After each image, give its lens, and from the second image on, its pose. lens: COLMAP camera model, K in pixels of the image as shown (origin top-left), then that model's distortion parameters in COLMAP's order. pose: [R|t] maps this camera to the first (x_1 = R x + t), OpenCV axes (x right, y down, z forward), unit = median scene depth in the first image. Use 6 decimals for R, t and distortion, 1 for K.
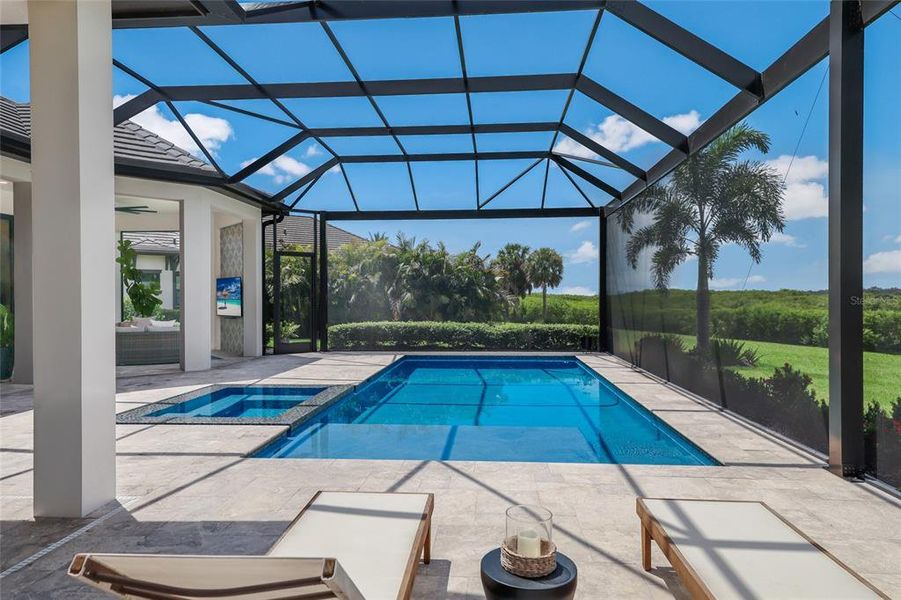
lens RADIAL K [[582.1, 0, 446.5], [0, 582.1, 296.6], [0, 0, 1]] dist [0.023472, 0.000591]
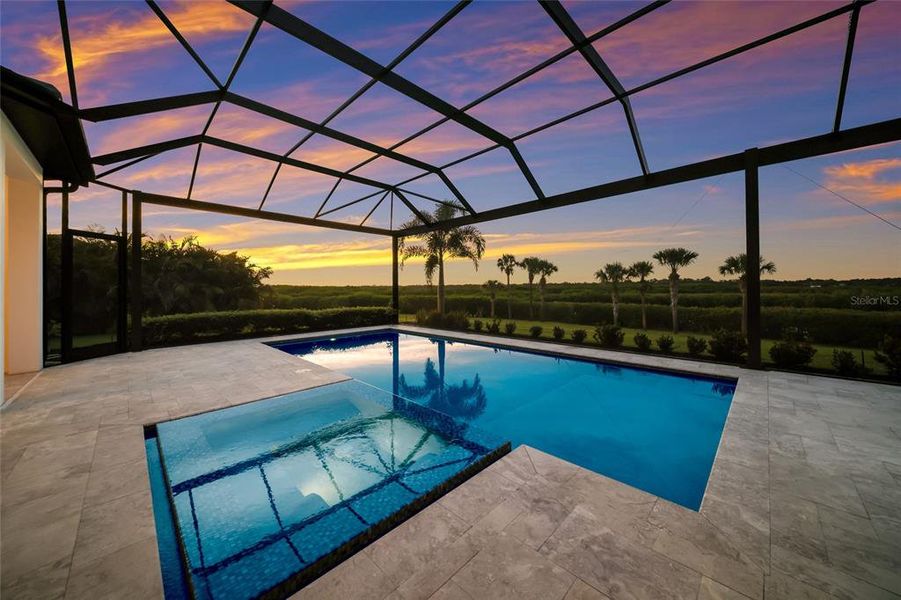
lens RADIAL K [[318.9, 0, 451.0], [0, 318.9, 296.4], [0, 0, 1]] dist [-0.002485, -0.000132]
pose [[0.641754, -0.018772, 0.766681, -0.322014], [0.001576, 0.999731, 0.023158, 0.002181], [-0.766909, -0.013654, 0.641611, 0.380185]]
